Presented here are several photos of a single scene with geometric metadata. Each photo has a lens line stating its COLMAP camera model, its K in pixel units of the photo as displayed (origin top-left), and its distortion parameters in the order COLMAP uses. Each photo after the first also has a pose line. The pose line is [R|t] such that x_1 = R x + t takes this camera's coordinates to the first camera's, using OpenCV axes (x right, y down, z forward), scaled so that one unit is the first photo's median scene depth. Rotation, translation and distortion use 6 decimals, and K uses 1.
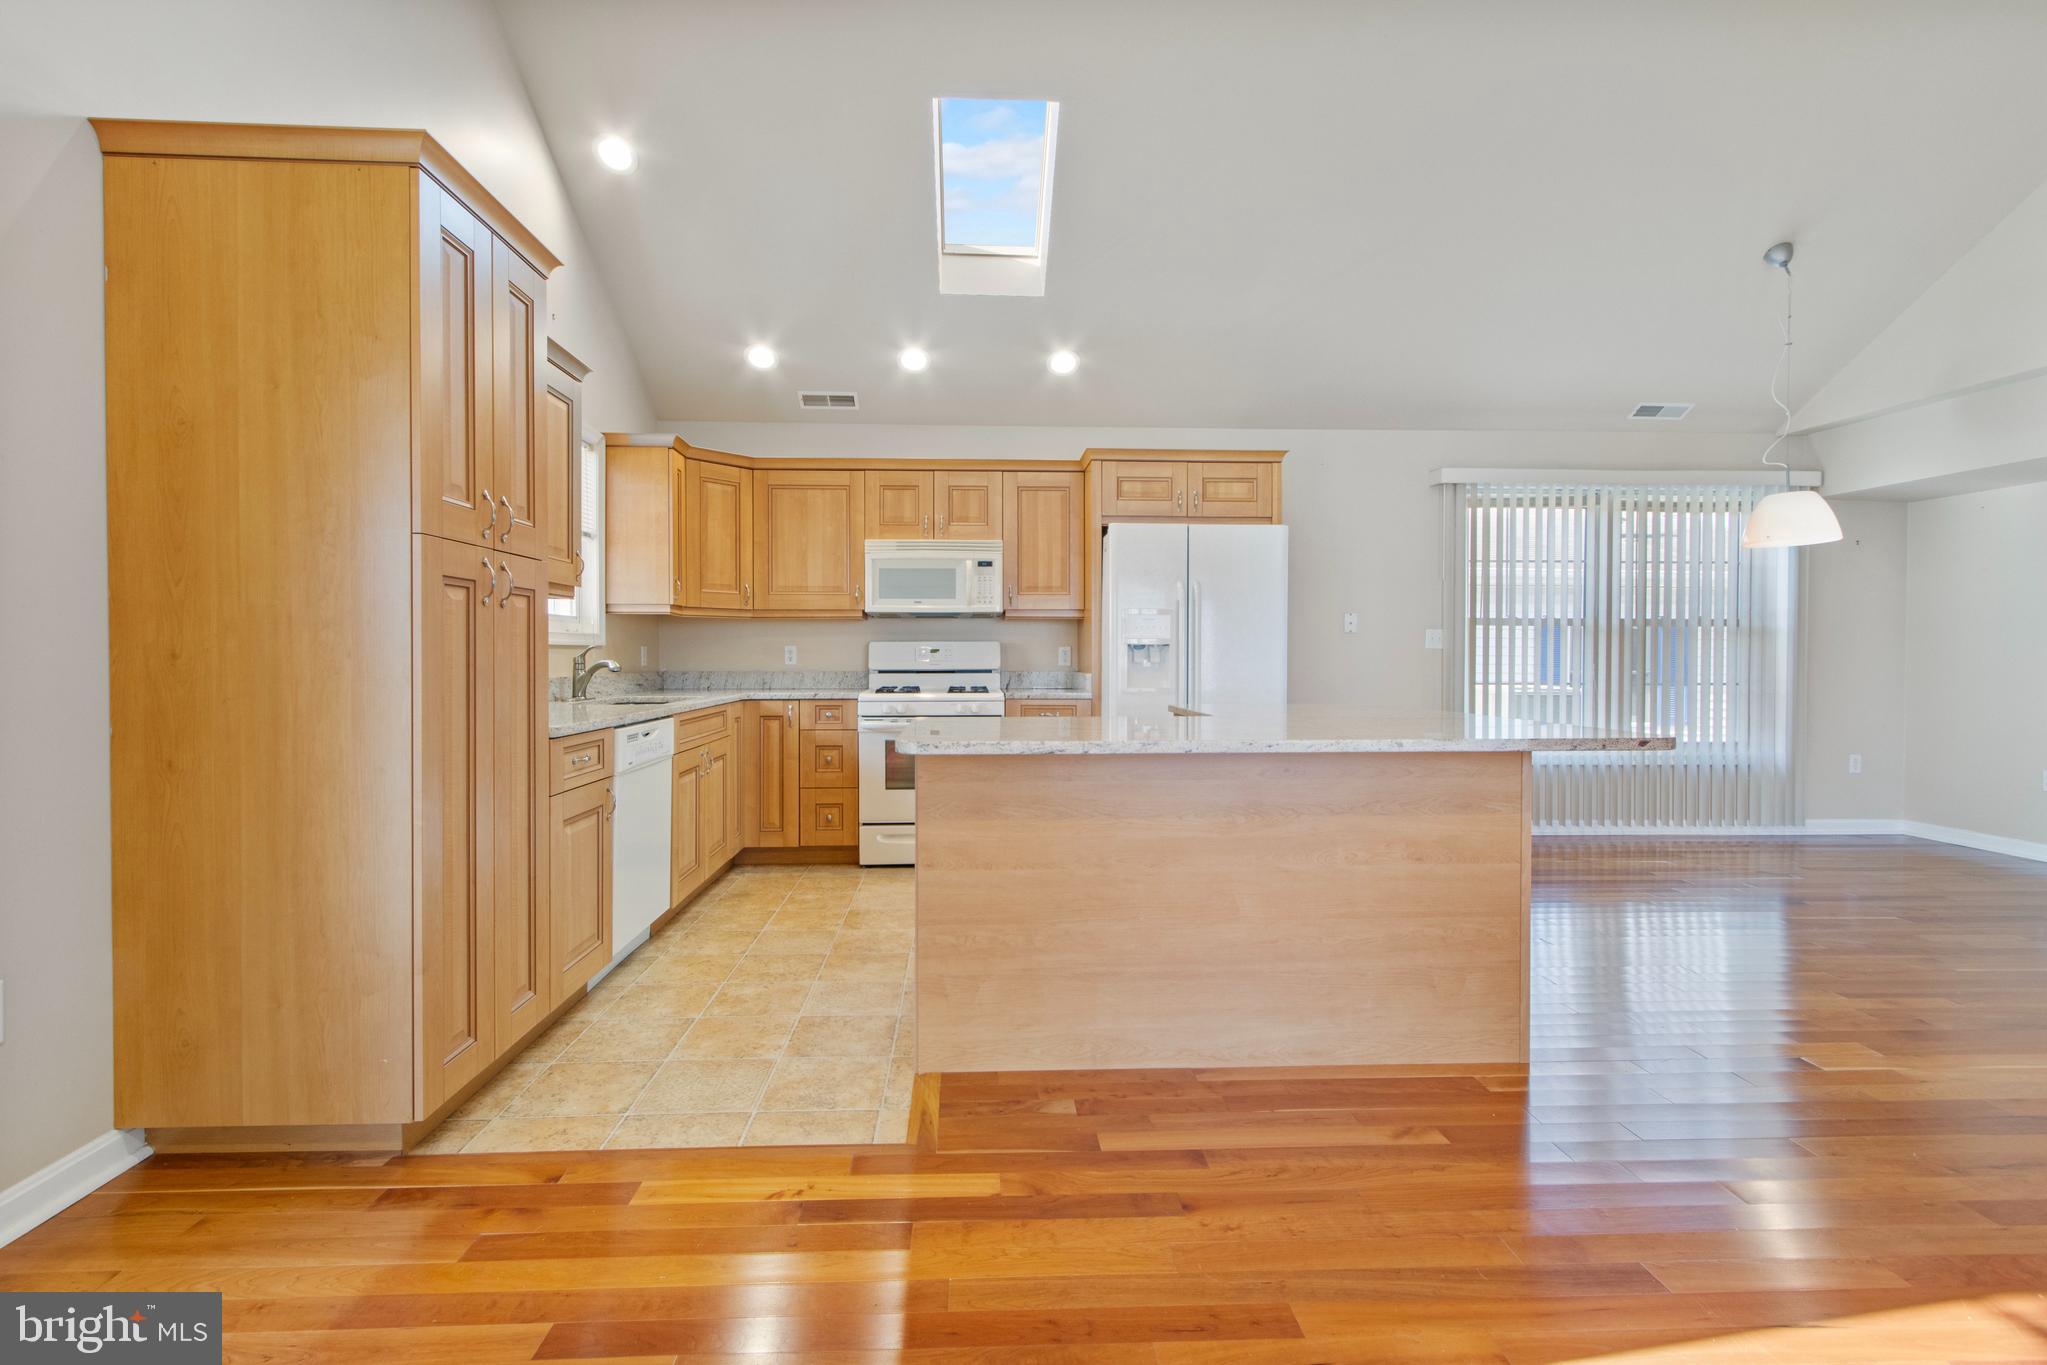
lens RADIAL K [[953.0, 0, 1000.9], [0, 953.0, 671.9], [0, 0, 1]] dist [0.011787, -0.005038]
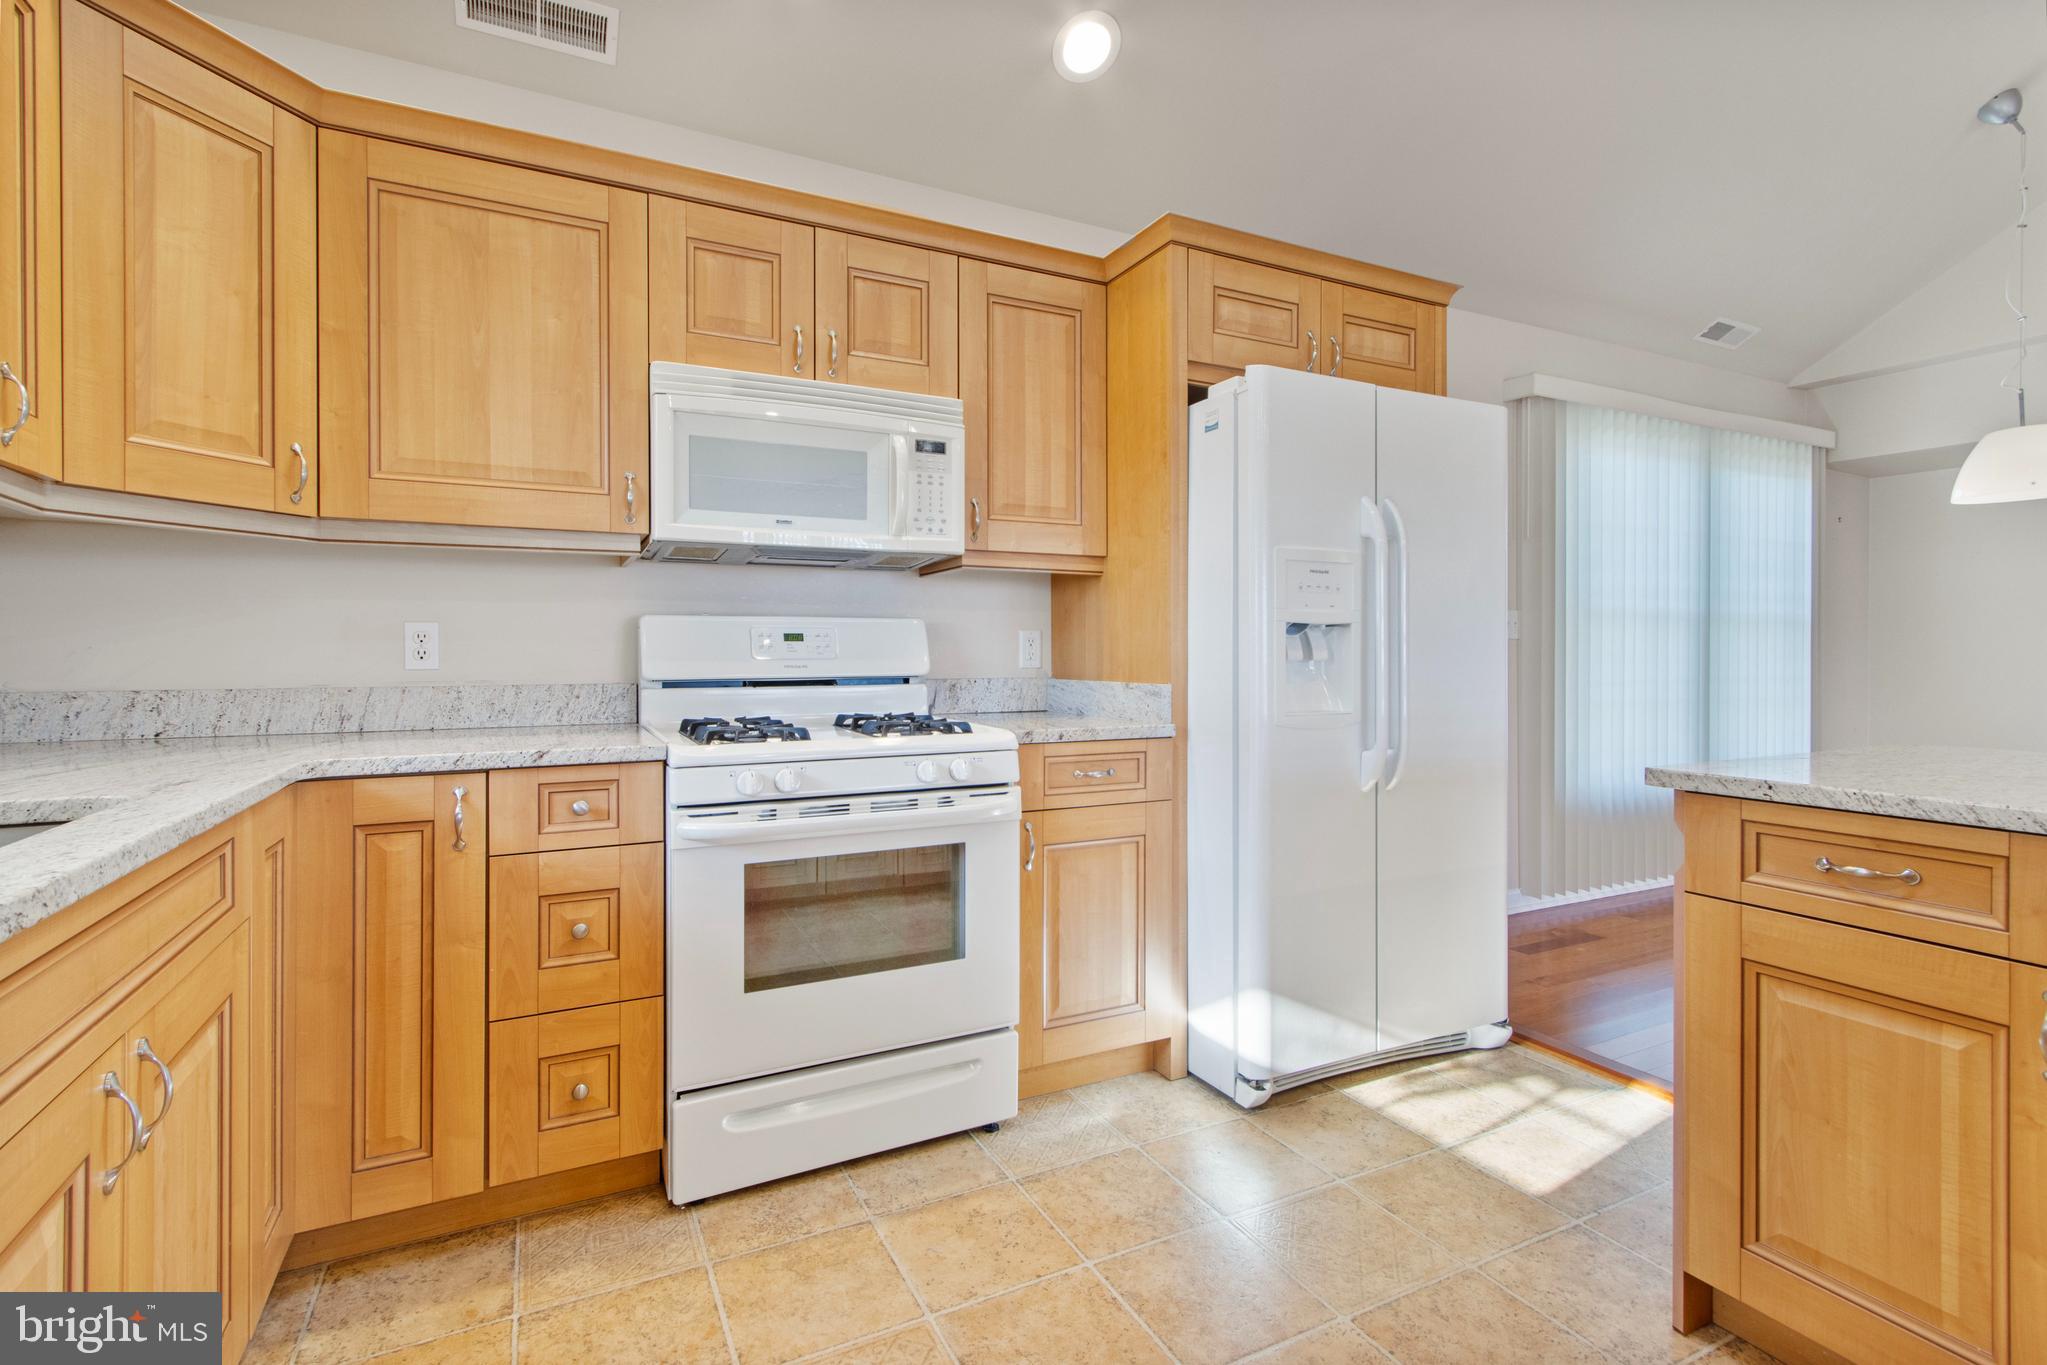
lens RADIAL K [[953.0, 0, 1006.7], [0, 953.0, 657.6], [0, 0, 1]] dist [0.011787, -0.005038]
pose [[0.913397, -0.002700, 0.407060, -0.178036], [0.007248, 0.999927, -0.009633, -0.007810], [-0.407004, 0.011749, 0.913351, 0.593315]]
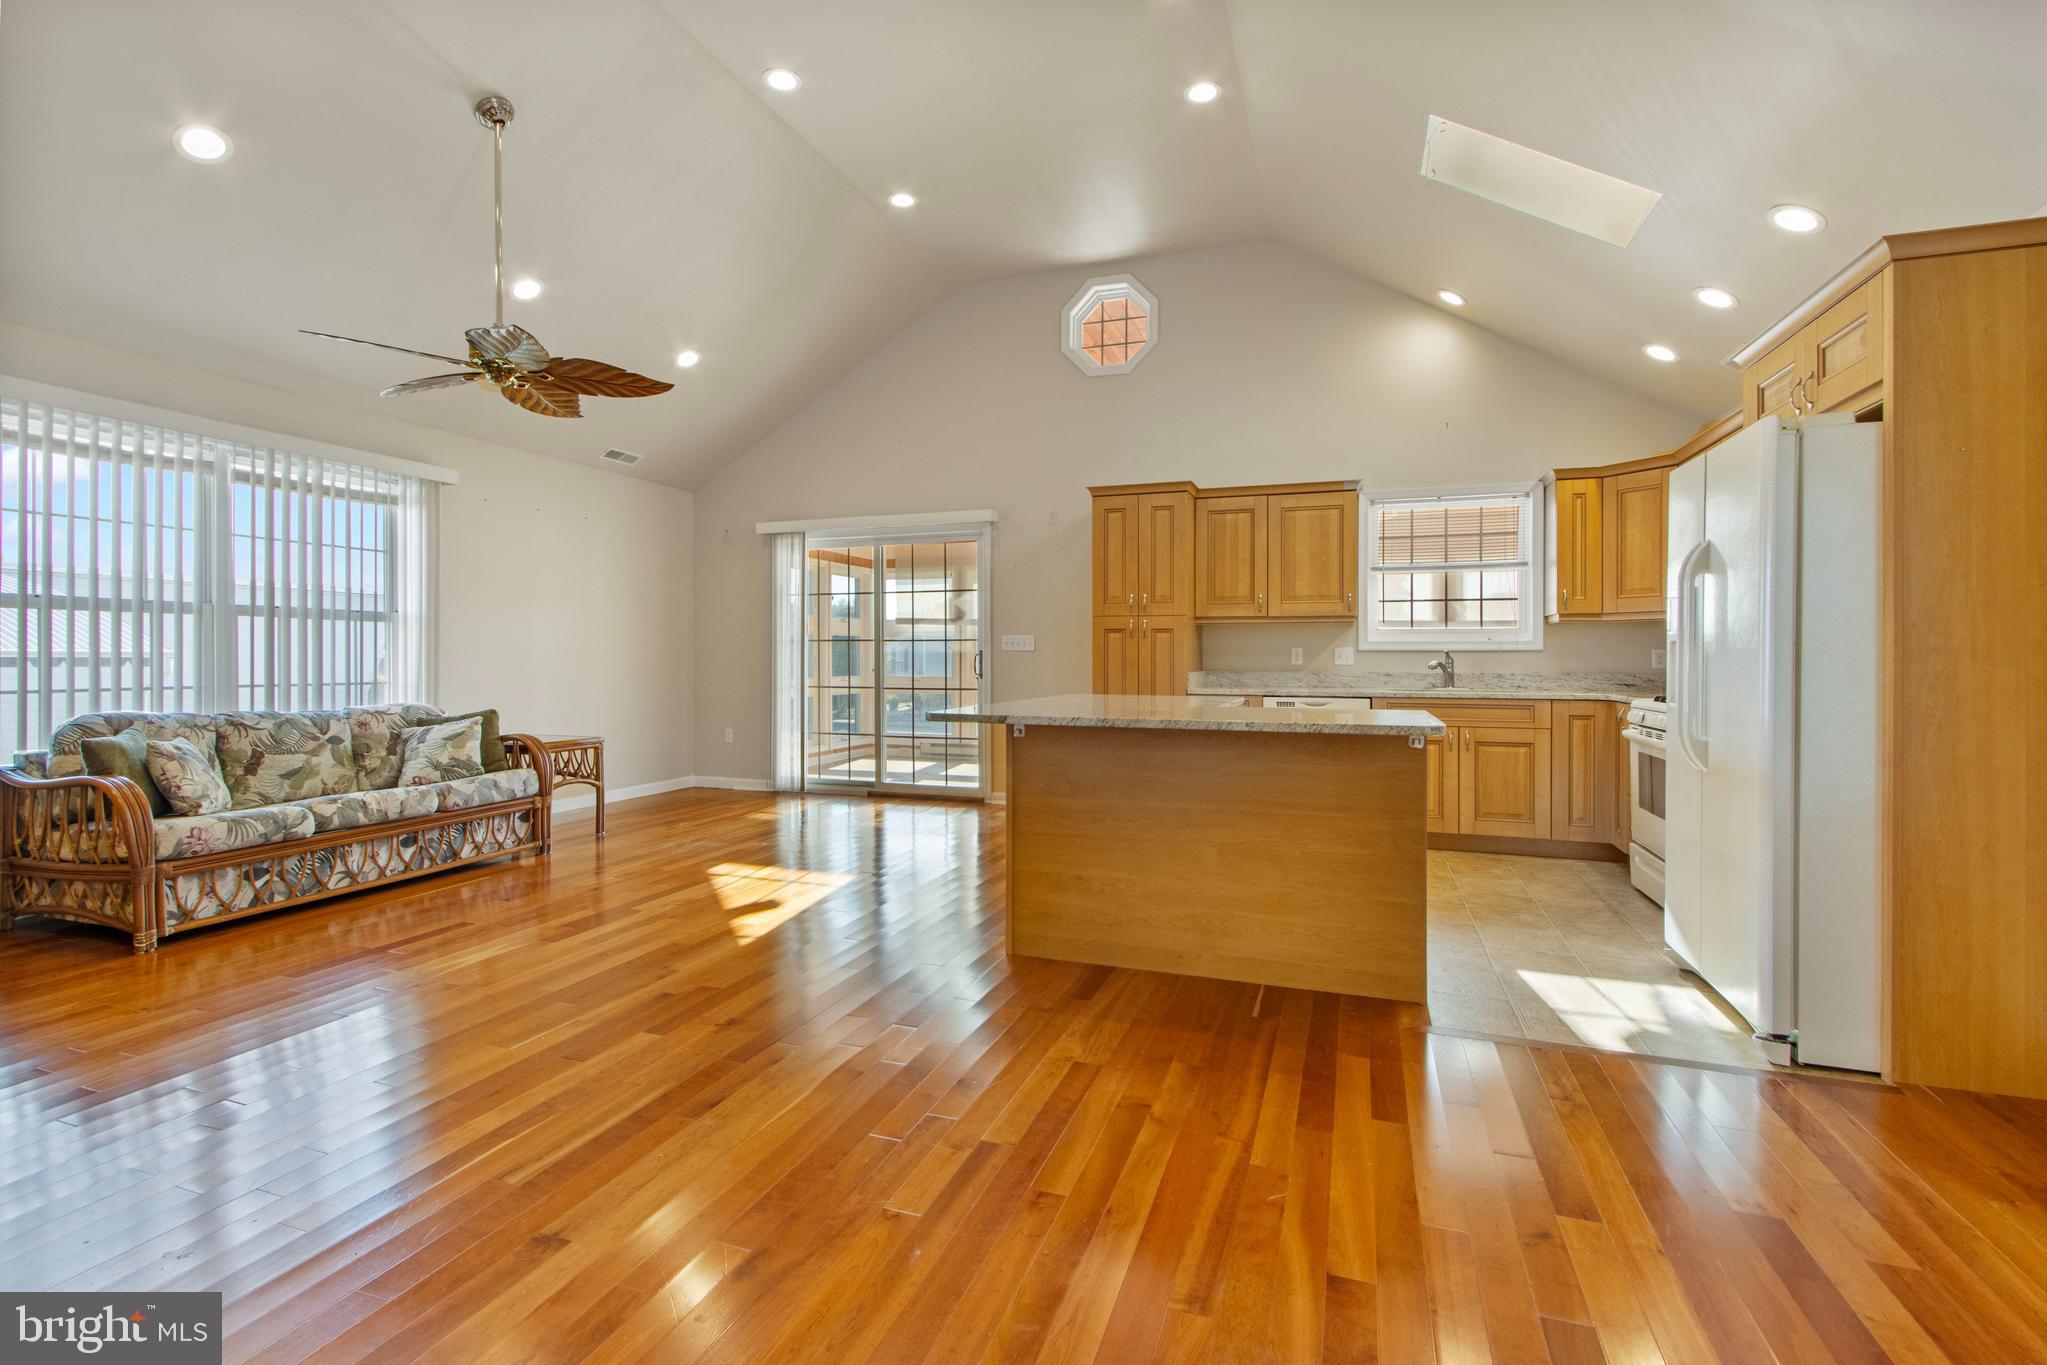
lens RADIAL K [[953.0, 0, 1005.3], [0, 953.0, 655.2], [0, 0, 1]] dist [0.011787, -0.005038]
pose [[-0.386793, -0.004258, -0.922157, 0.934698], [-0.019727, 0.999799, 0.003658, -0.010807], [0.921955, 0.019607, -0.386799, 0.783349]]
